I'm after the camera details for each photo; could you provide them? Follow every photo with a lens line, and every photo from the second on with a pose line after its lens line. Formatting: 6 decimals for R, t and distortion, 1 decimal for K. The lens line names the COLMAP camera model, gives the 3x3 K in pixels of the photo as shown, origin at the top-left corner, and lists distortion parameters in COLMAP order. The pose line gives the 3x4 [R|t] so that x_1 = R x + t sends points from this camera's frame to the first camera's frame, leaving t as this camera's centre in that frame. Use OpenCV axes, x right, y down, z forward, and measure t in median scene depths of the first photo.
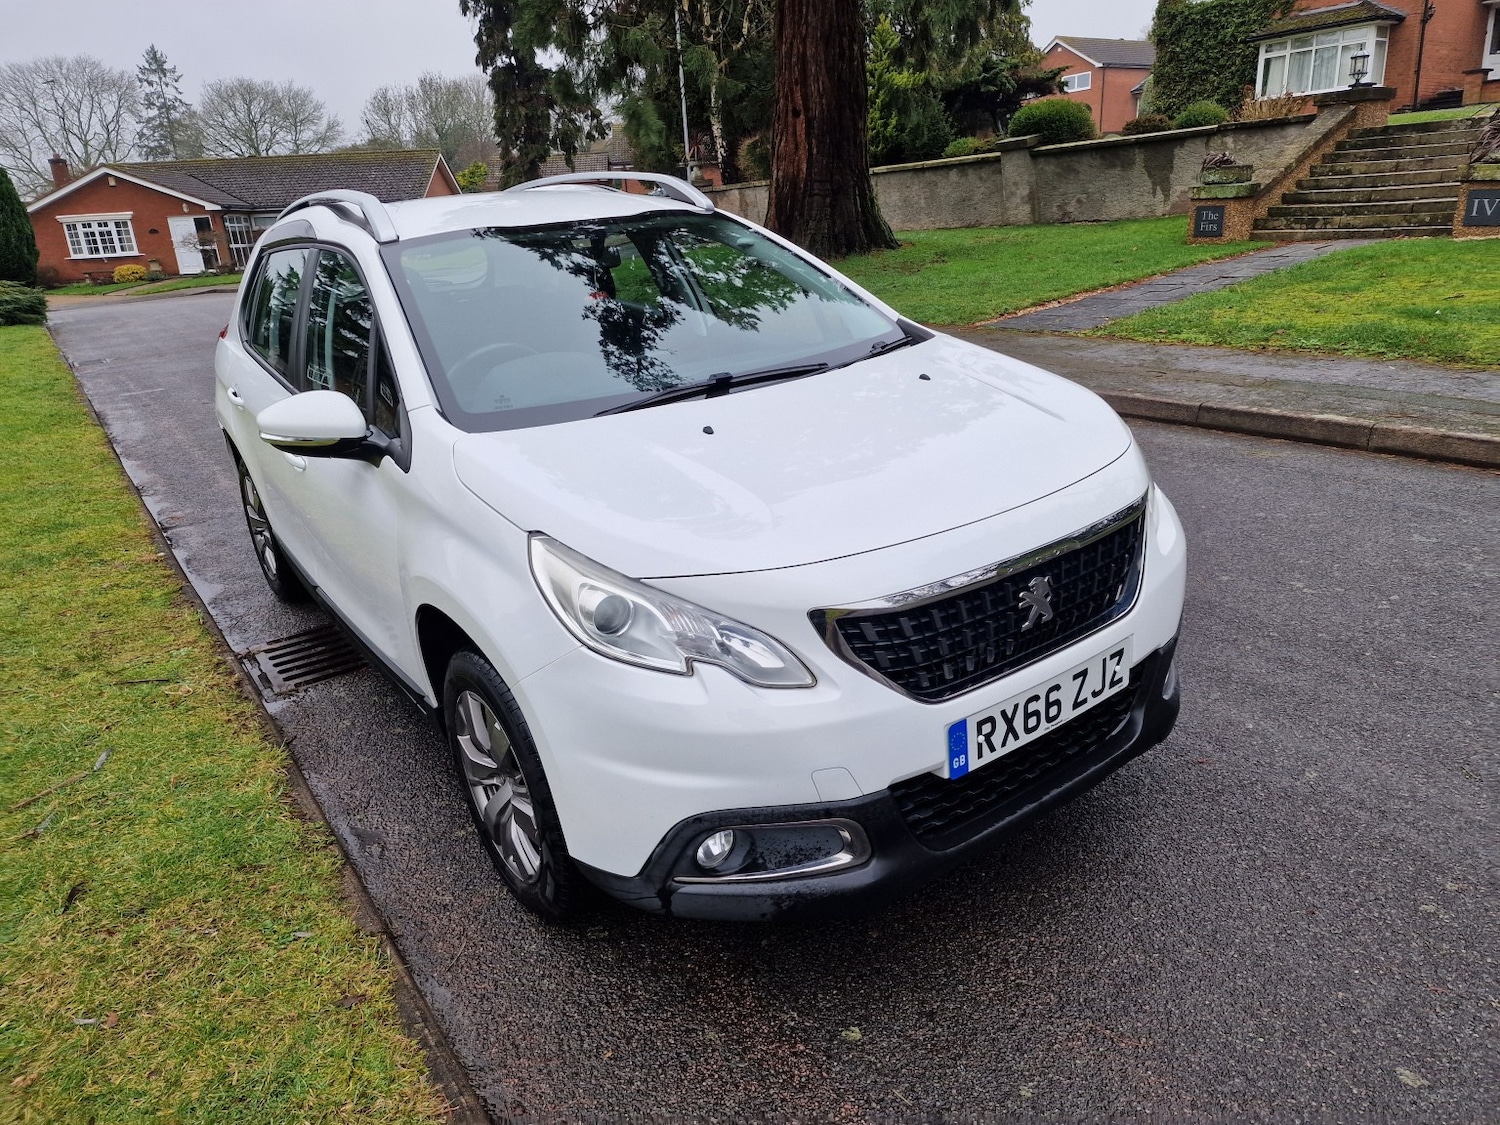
lens RADIAL K [[998.9, 0, 739.3], [0, 998.9, 536.9], [0, 0, 1]] dist [0.079573, -0.067592]
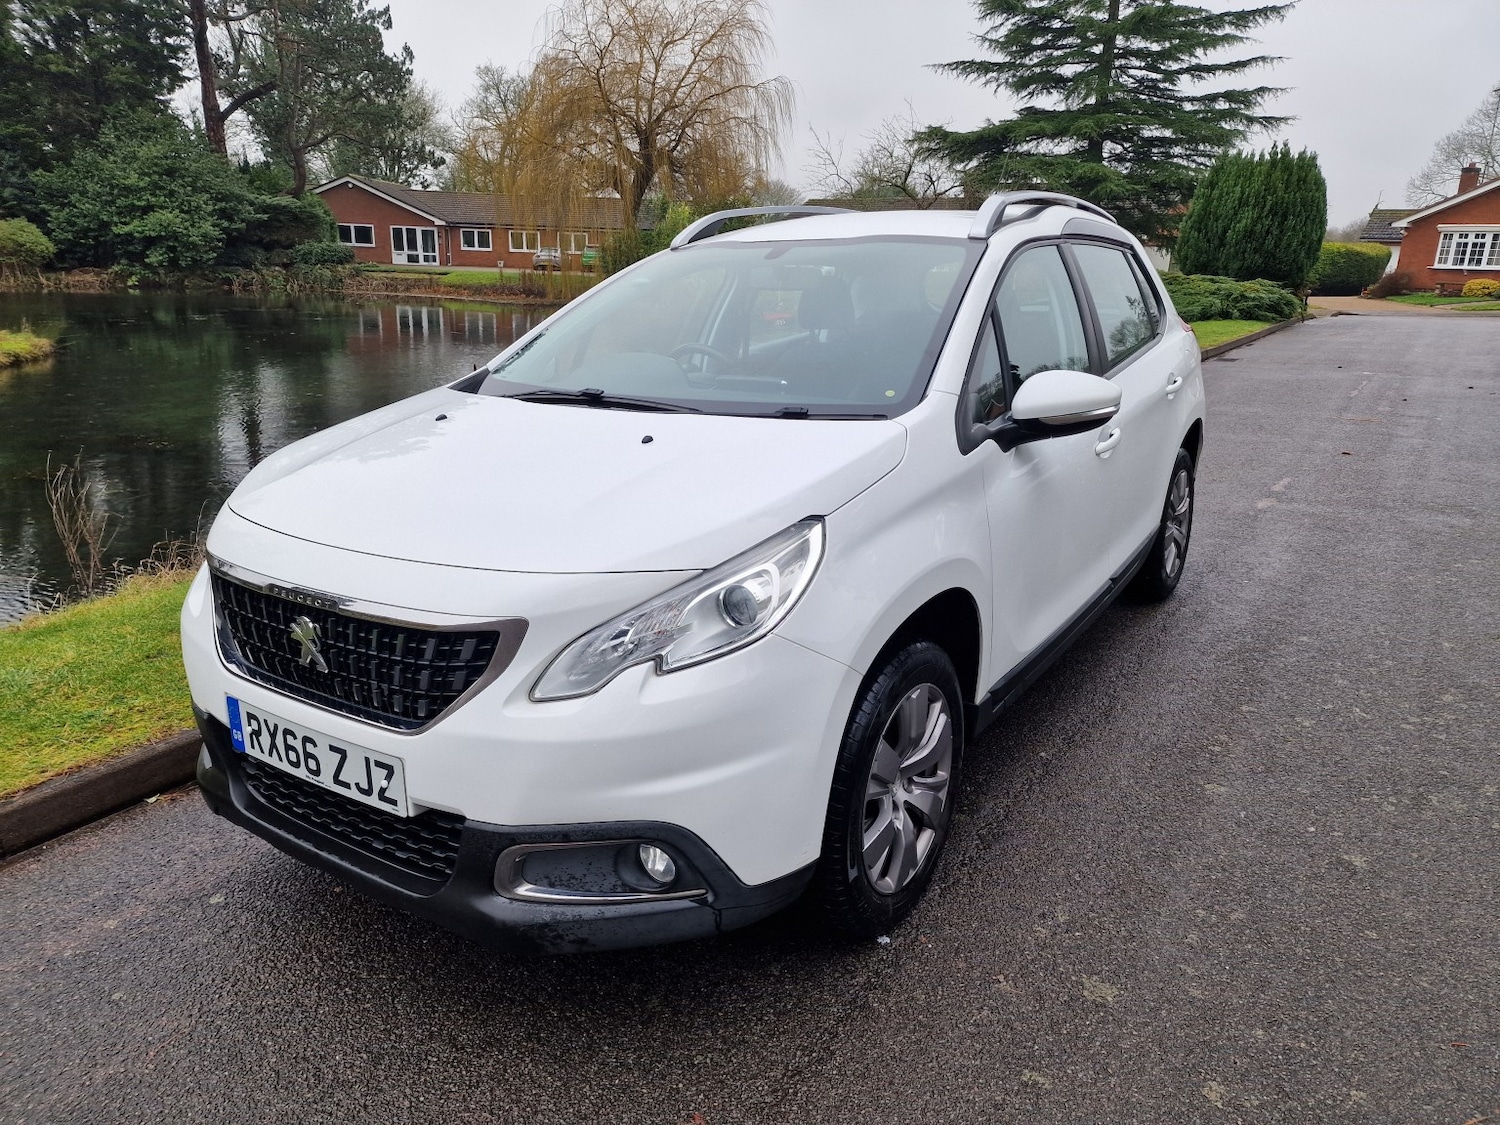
lens RADIAL K [[998.9, 0, 754.6], [0, 998.9, 538.3], [0, 0, 1]] dist [0.079573, -0.067592]
pose [[0.365304, 0.320700, -0.873902, 1.139791], [-0.325513, 0.923524, 0.202841, -0.327540], [0.872121, 0.210368, 0.441759, 0.830464]]
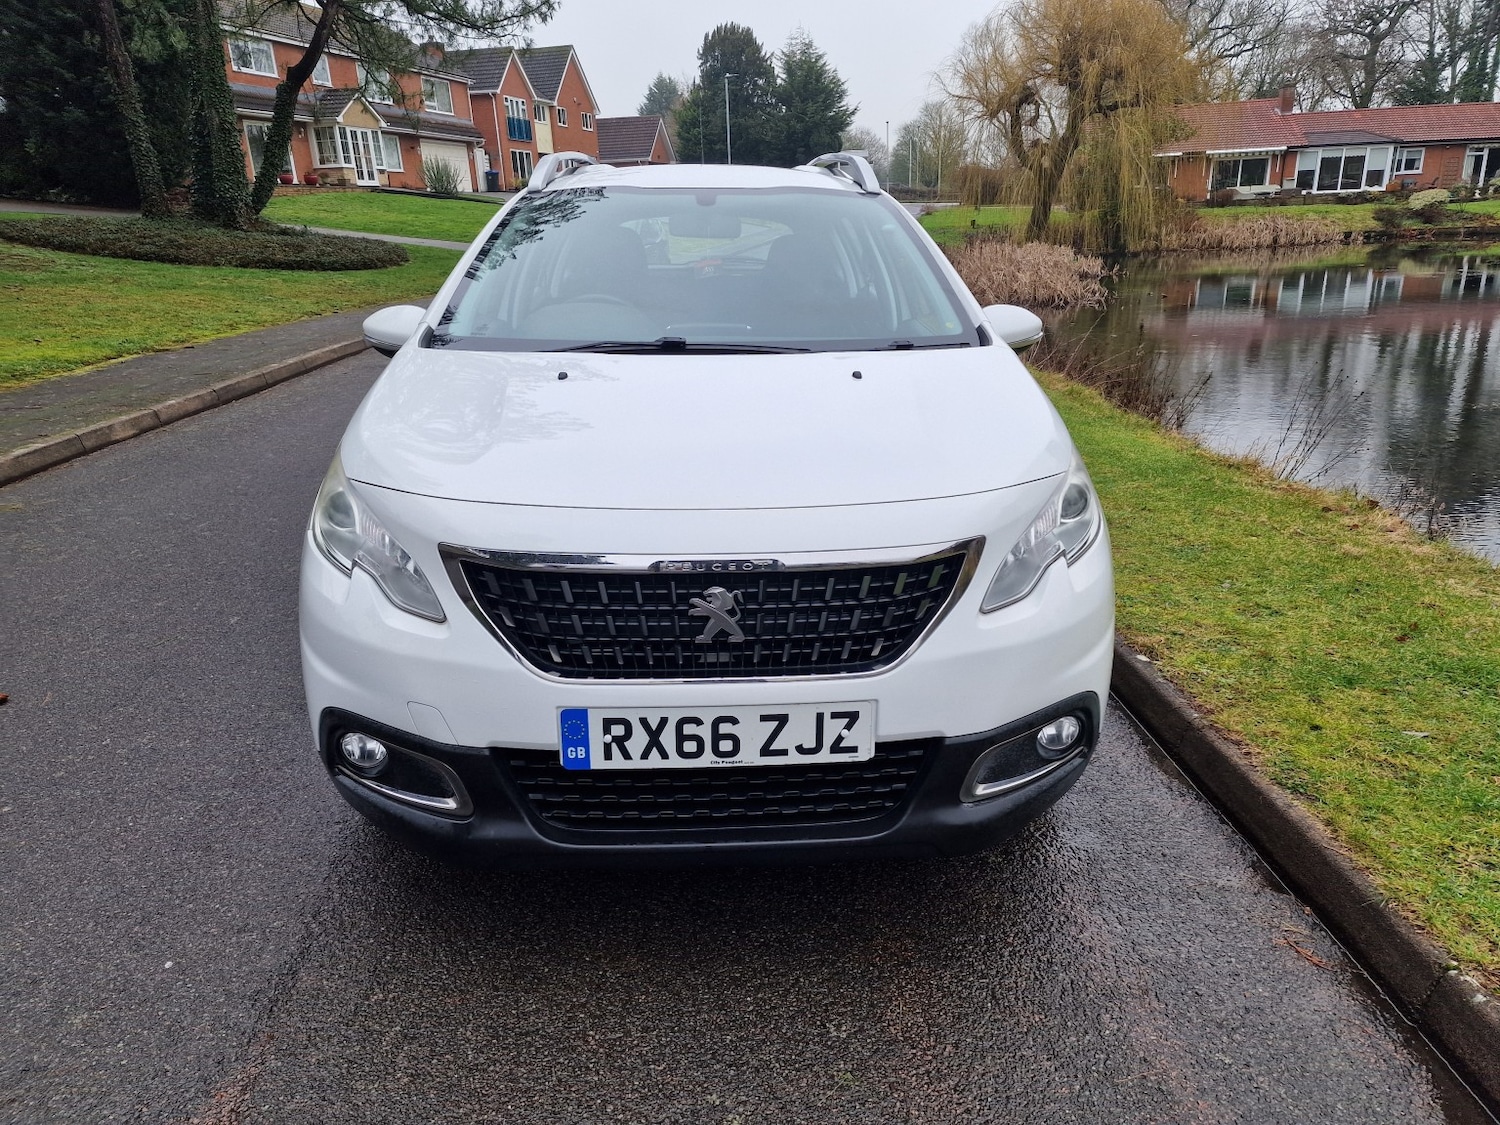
lens RADIAL K [[998.9, 0, 746.2], [0, 998.9, 536.4], [0, 0, 1]] dist [0.079573, -0.067592]
pose [[0.843004, 0.238609, -0.482090, 0.650736], [-0.248333, 0.967643, 0.044686, -0.043153], [0.477154, 0.082048, 0.874981, 0.214916]]
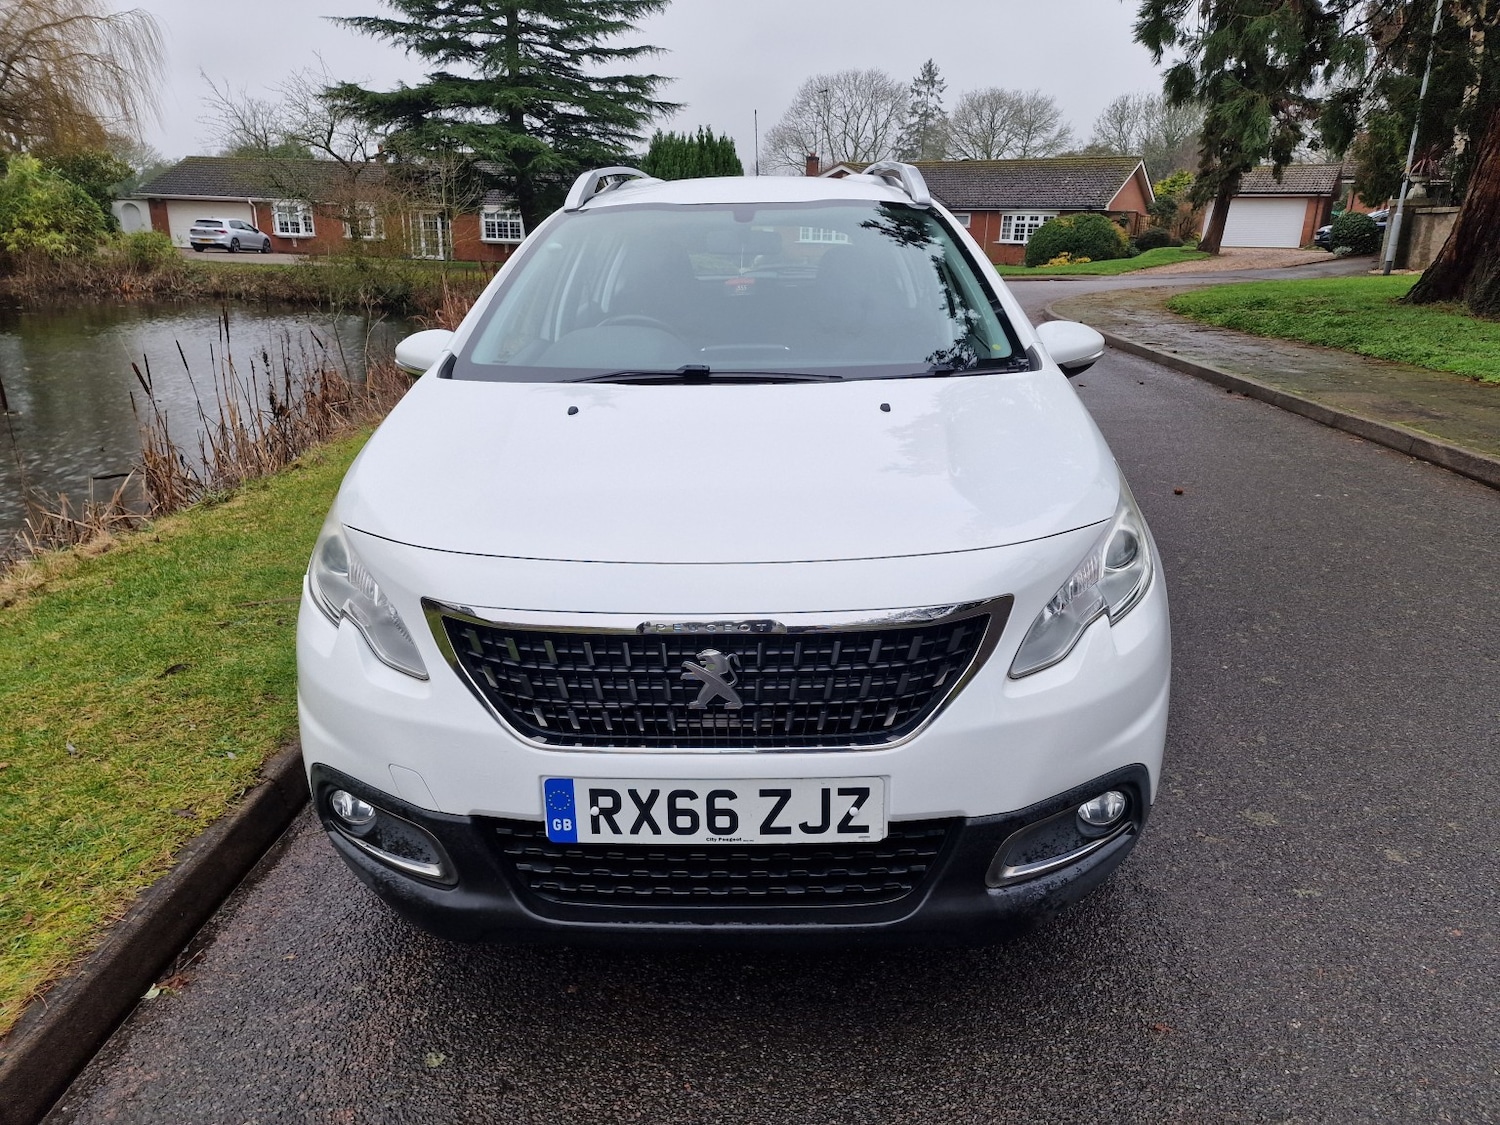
lens RADIAL K [[998.9, 0, 757.1], [0, 998.9, 531.6], [0, 0, 1]] dist [0.079573, -0.067592]
pose [[0.799361, 0.243211, -0.549427, 0.664220], [-0.249420, 0.966223, 0.064830, -0.101225], [0.546636, 0.085216, 0.833023, 0.304401]]
